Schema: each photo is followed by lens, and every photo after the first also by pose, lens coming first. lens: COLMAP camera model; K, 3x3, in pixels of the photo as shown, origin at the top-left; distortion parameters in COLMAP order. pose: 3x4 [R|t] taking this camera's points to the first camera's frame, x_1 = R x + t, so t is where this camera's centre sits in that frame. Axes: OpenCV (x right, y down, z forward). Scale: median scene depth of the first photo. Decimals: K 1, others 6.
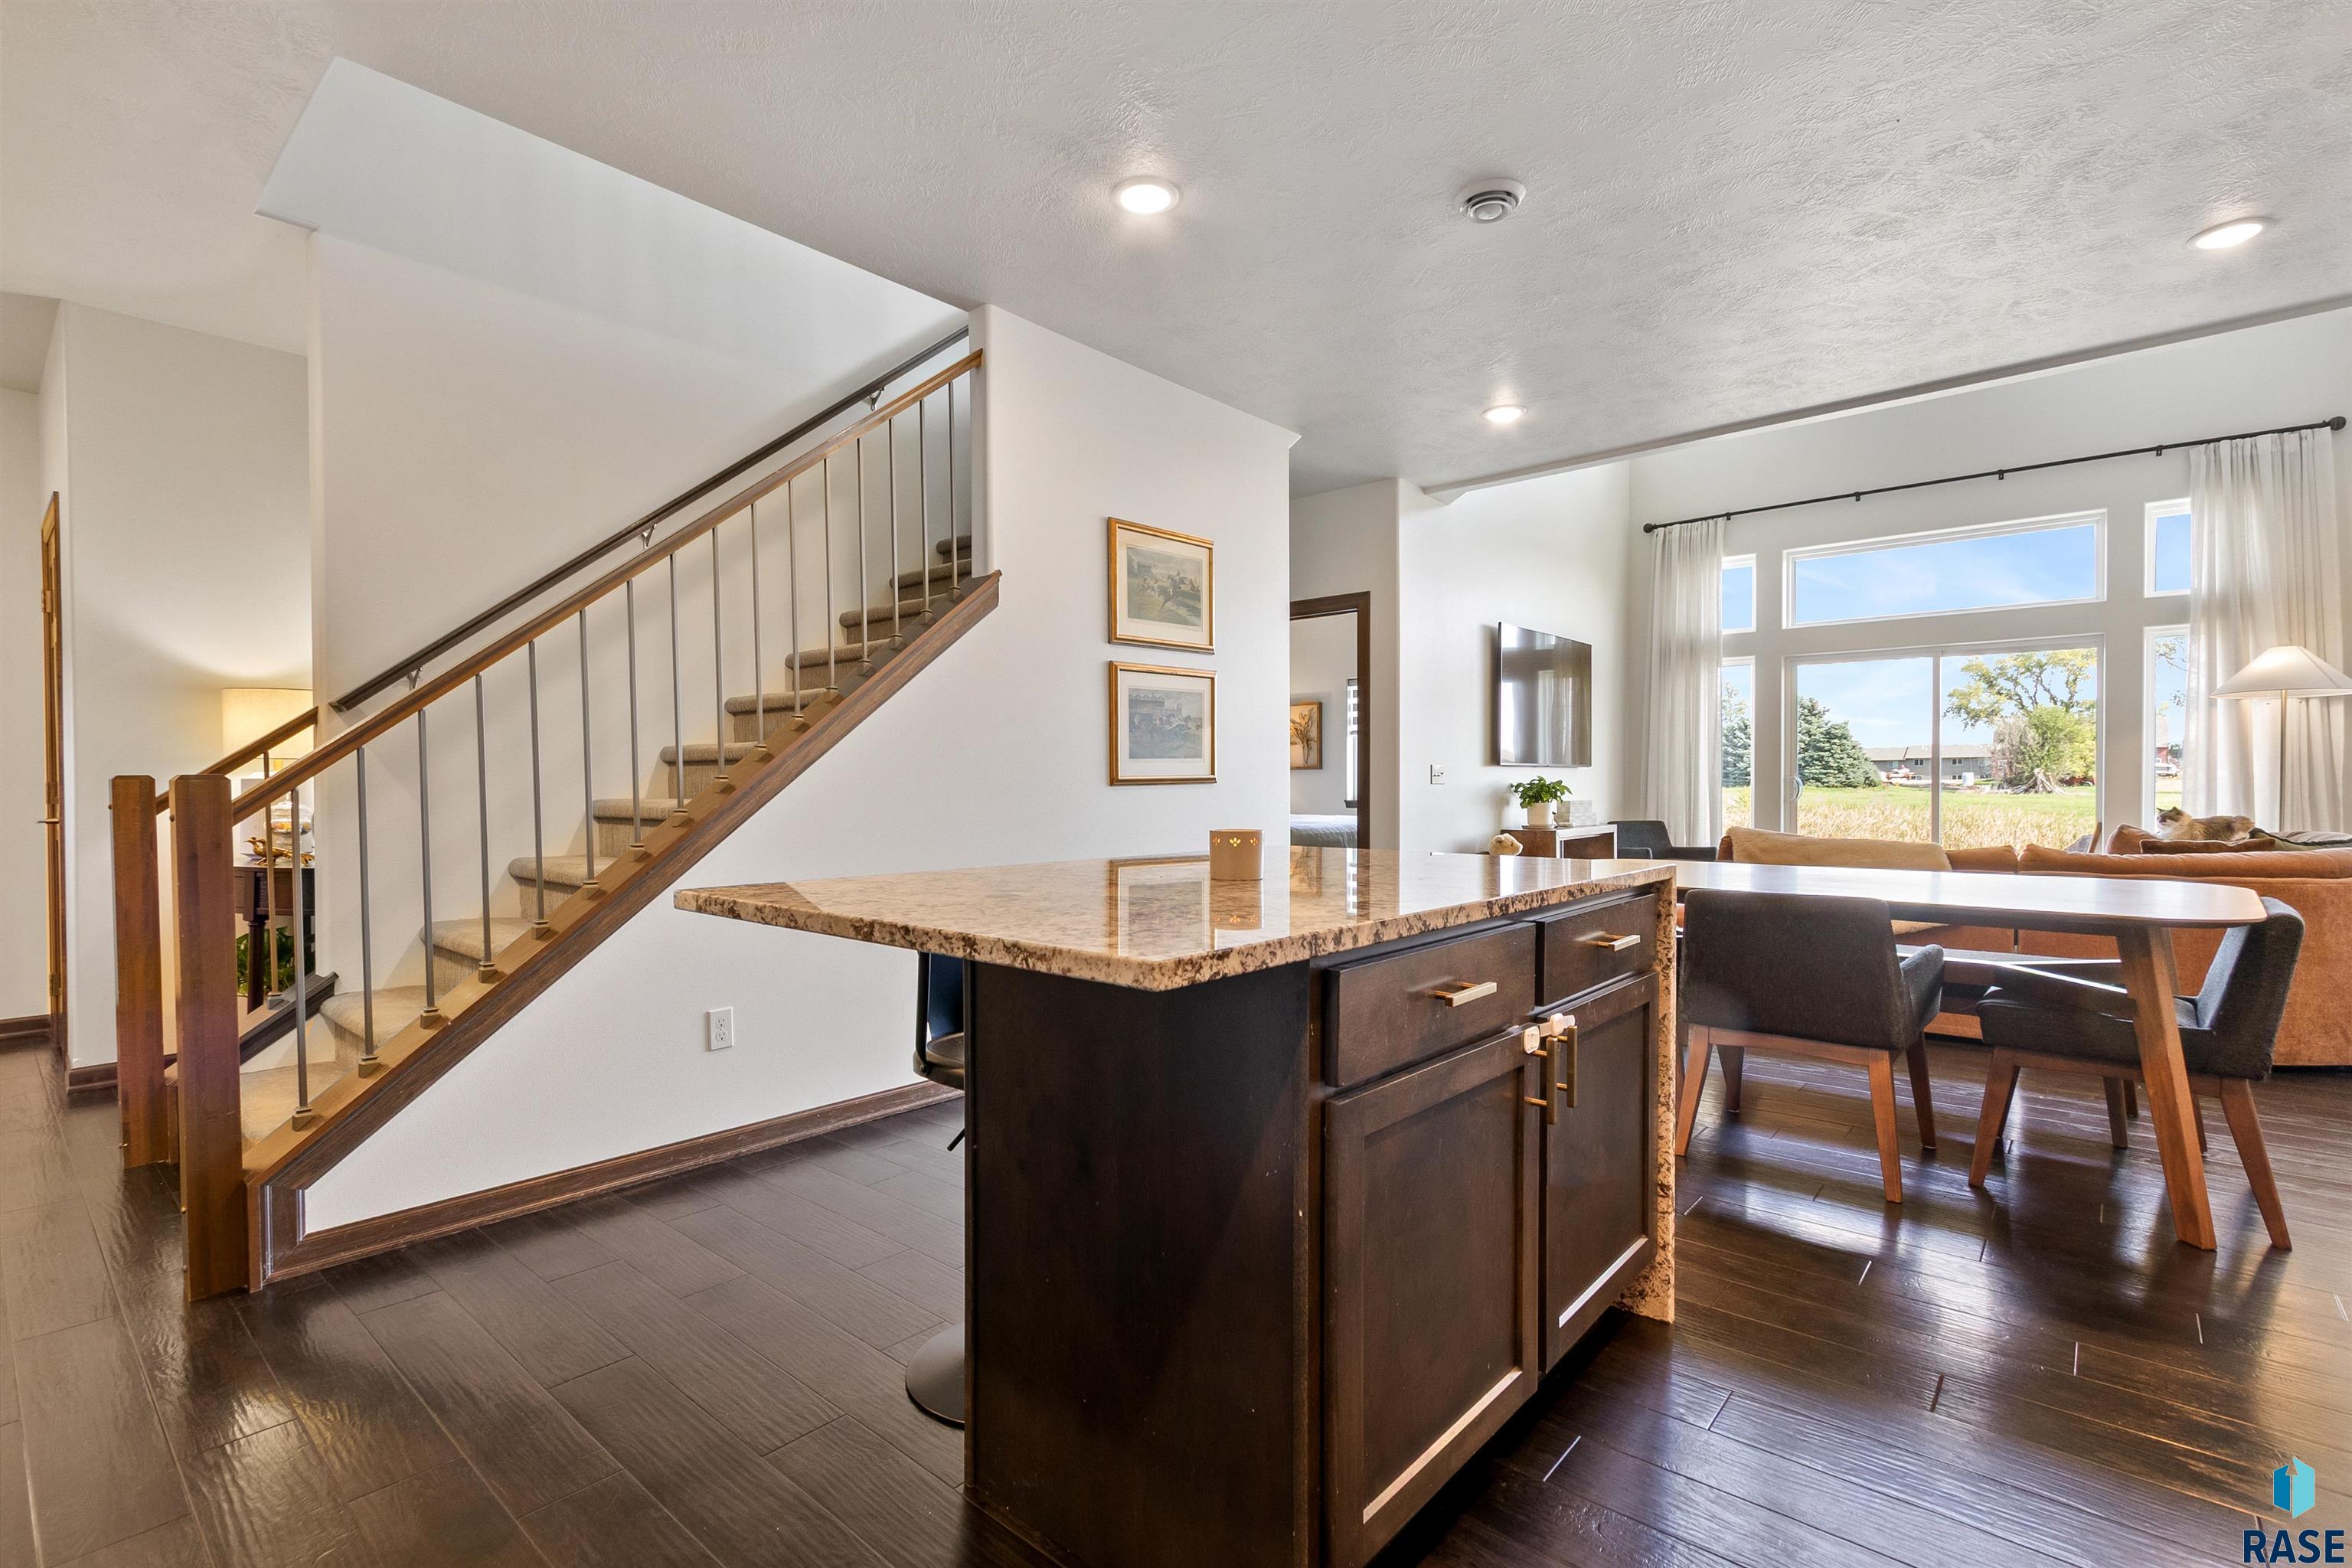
lens RADIAL K [[1074.0, 0, 1153.2], [0, 1074.0, 785.5], [0, 0, 1]] dist [0.004991, -0.001580]
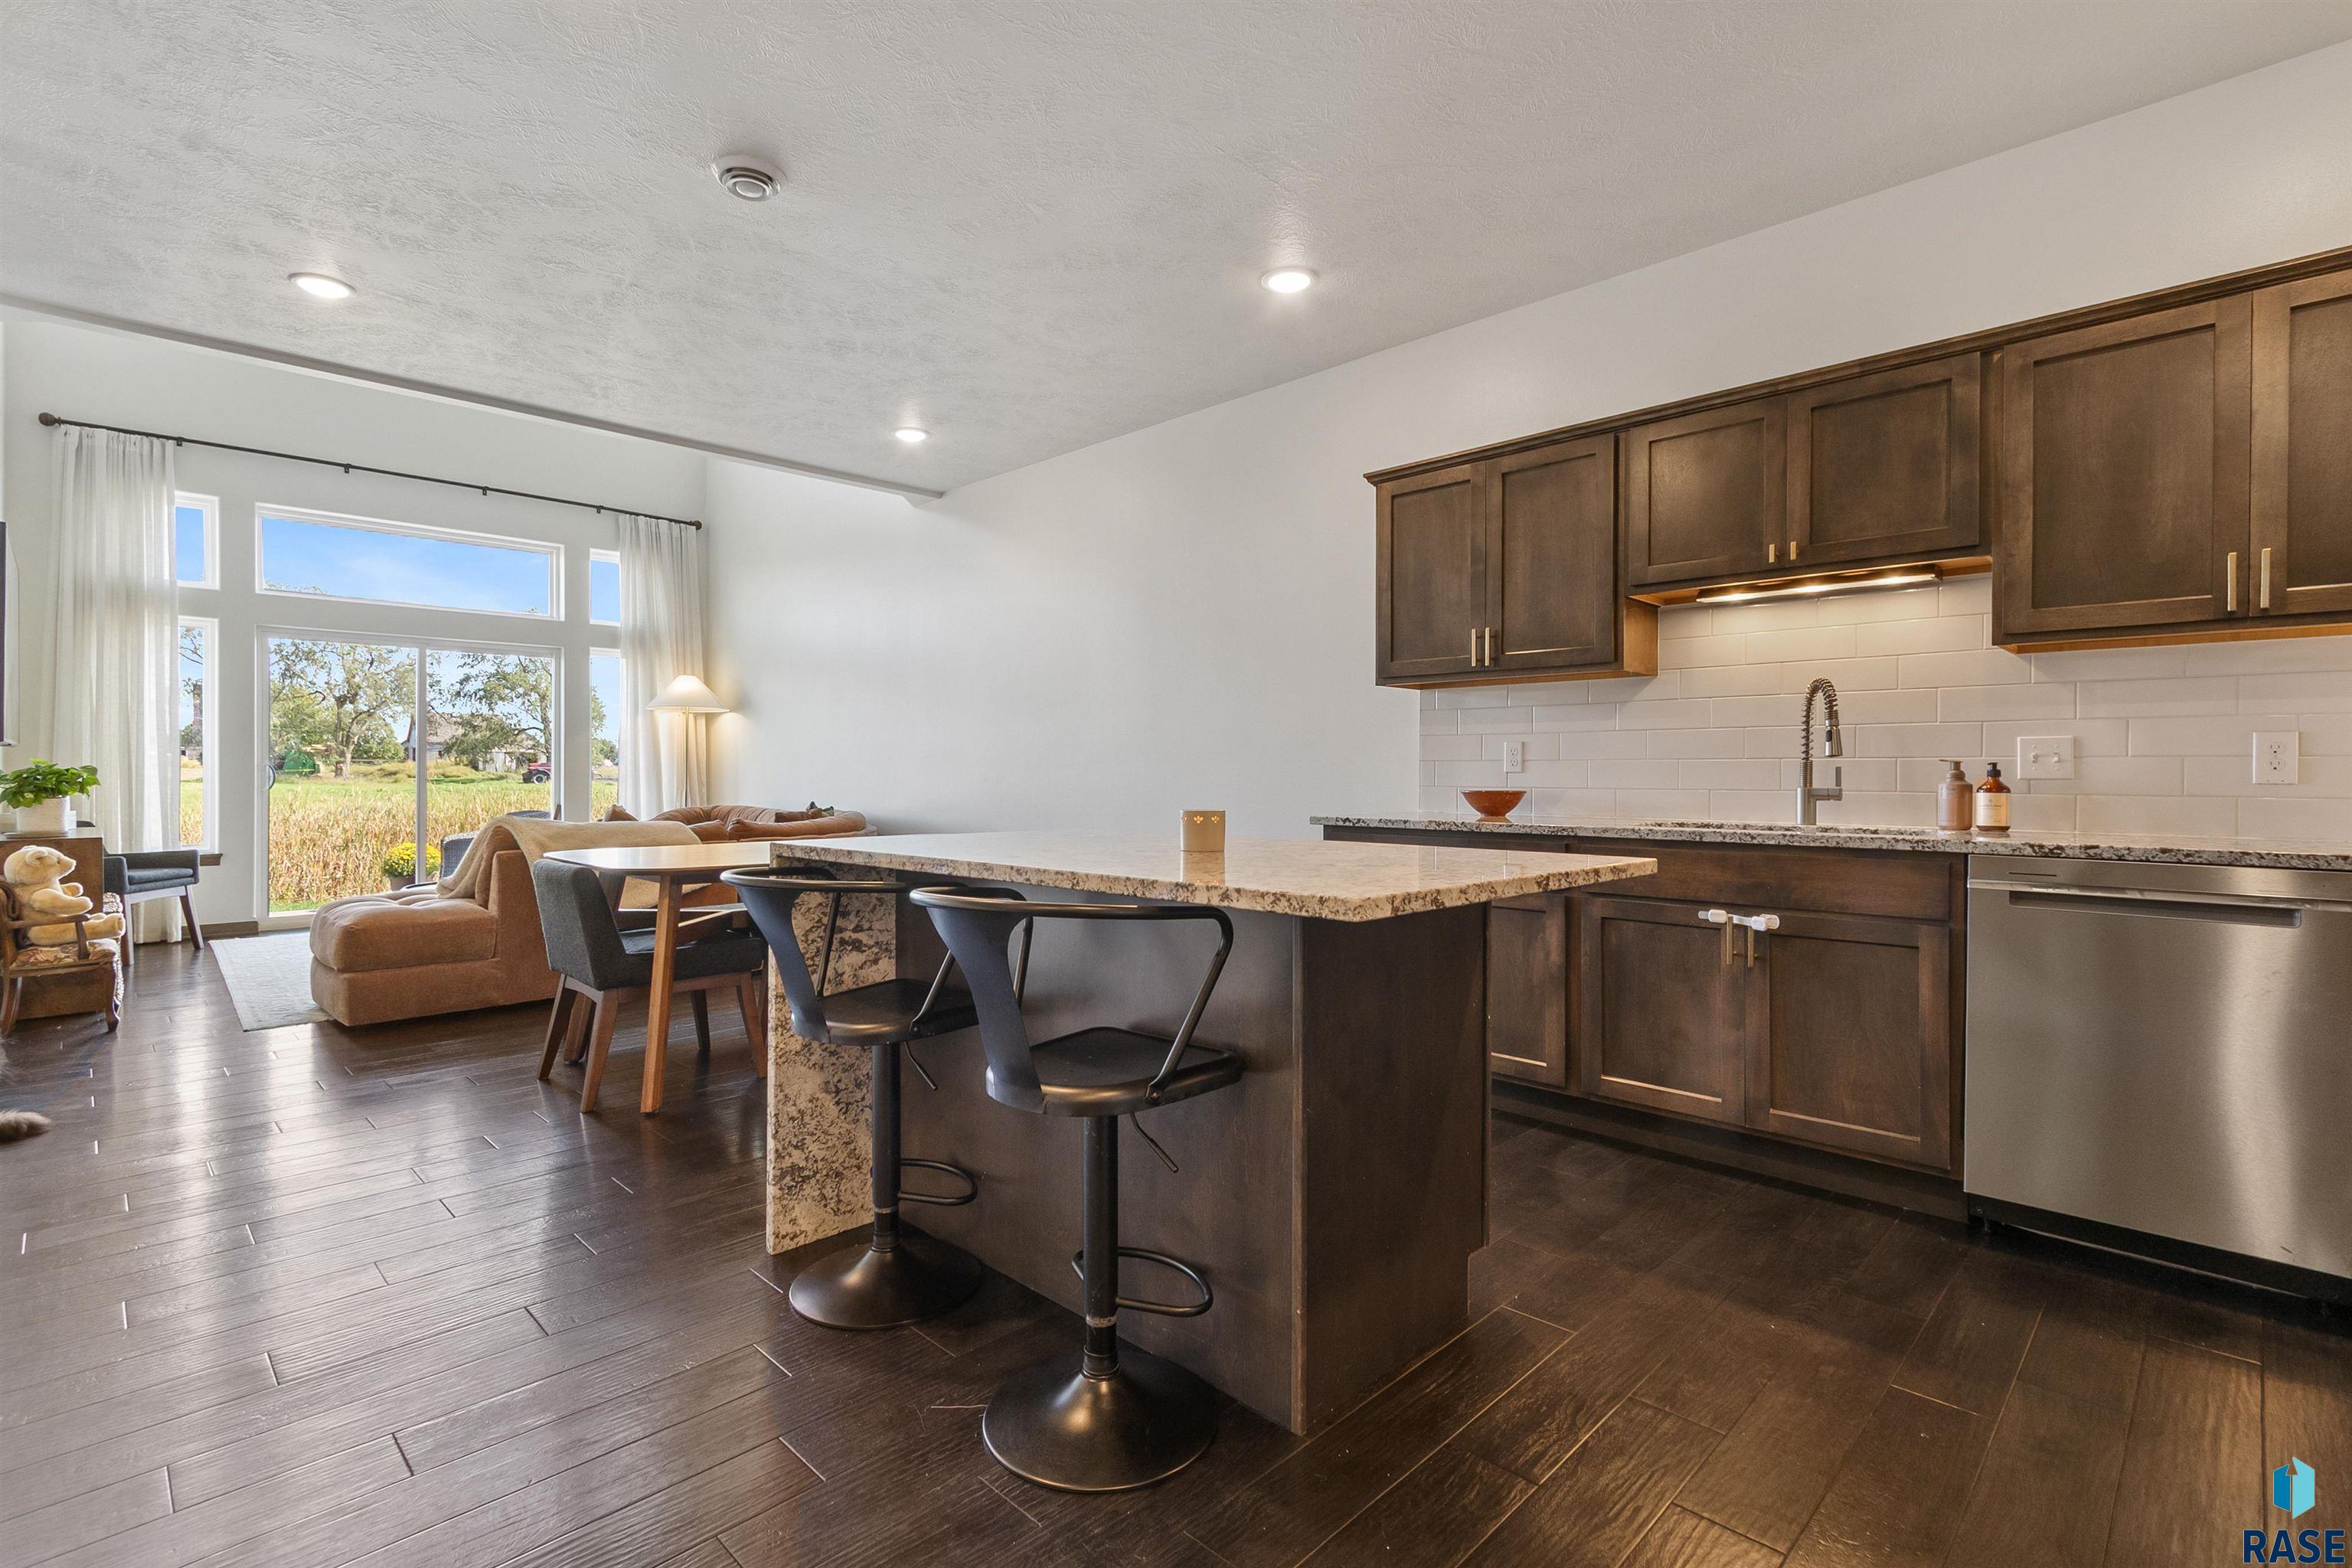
lens RADIAL K [[1074.0, 0, 1173.0], [0, 1074.0, 775.5], [0, 0, 1]] dist [0.004991, -0.001580]
pose [[0.026499, -0.006717, 0.999626, -0.323631], [0.003205, 0.999973, 0.006635, -0.001662], [-0.999644, 0.003028, 0.026520, 0.288364]]
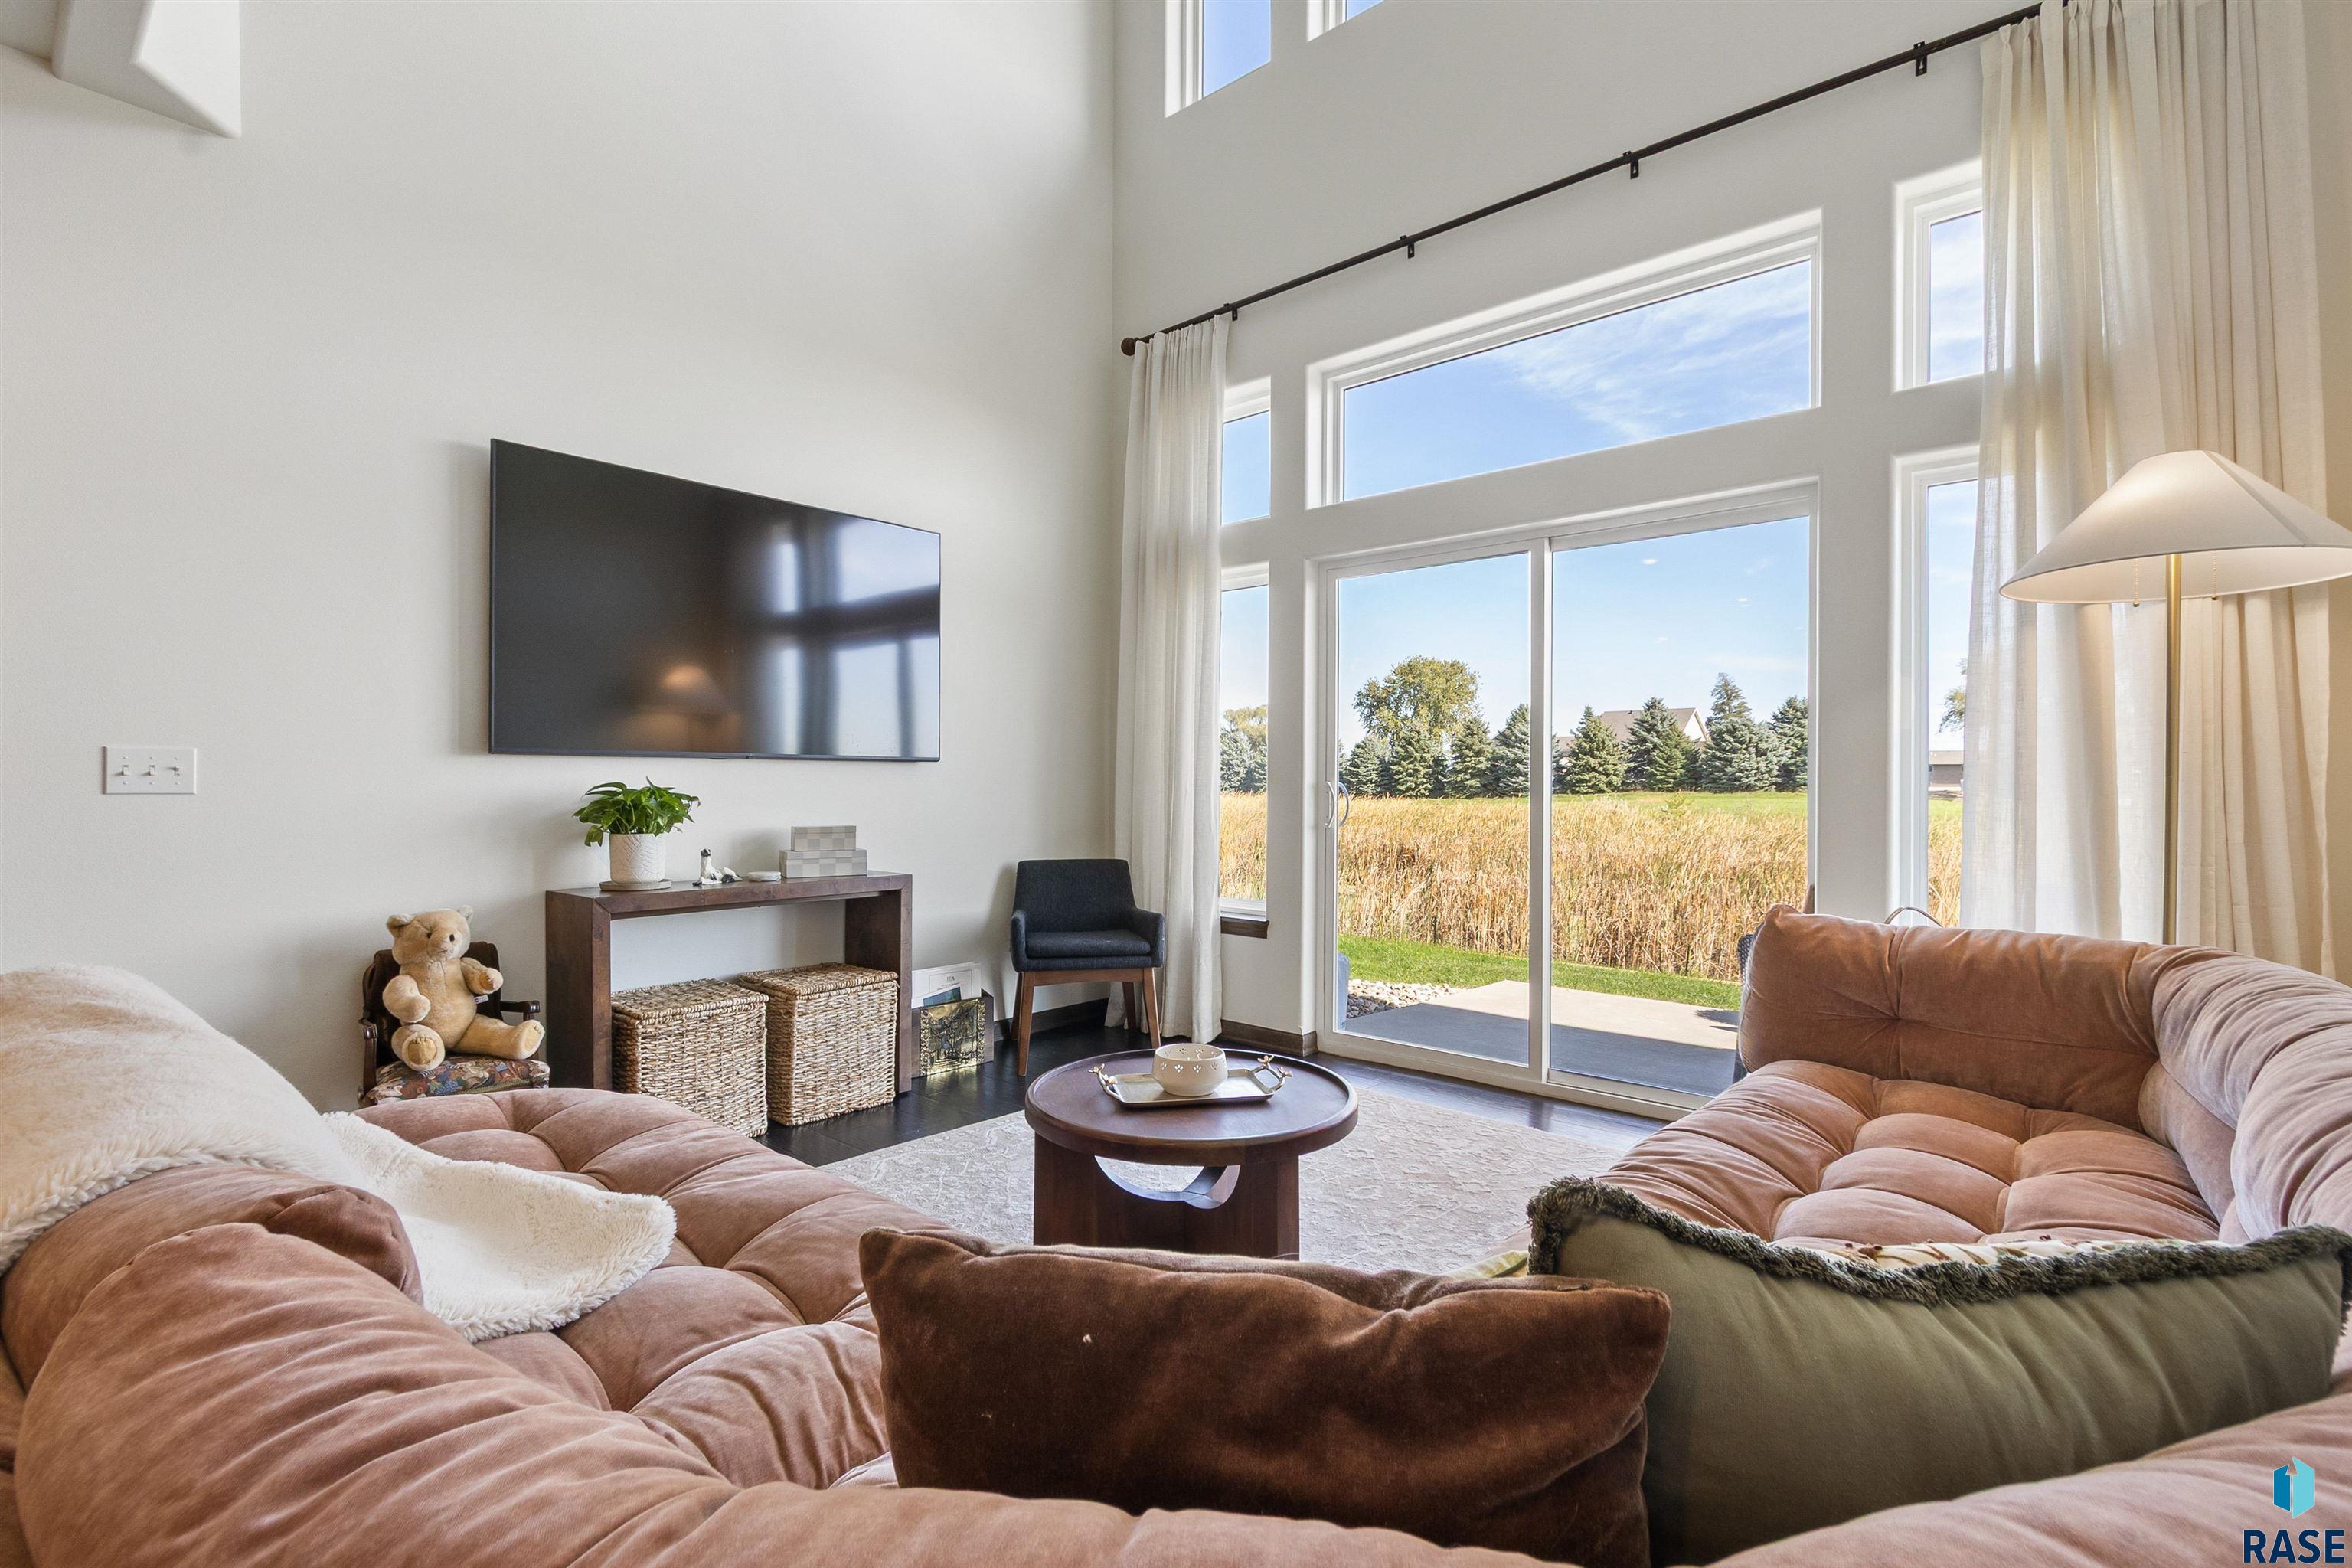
lens RADIAL K [[1074.0, 0, 1164.0], [0, 1074.0, 774.8], [0, 0, 1]] dist [0.004991, -0.001580]
pose [[0.999808, 0.005355, 0.018841, 0.613690], [-0.005190, 0.999948, -0.008789, -0.008397], [-0.018887, 0.008689, 0.999784, 0.561712]]
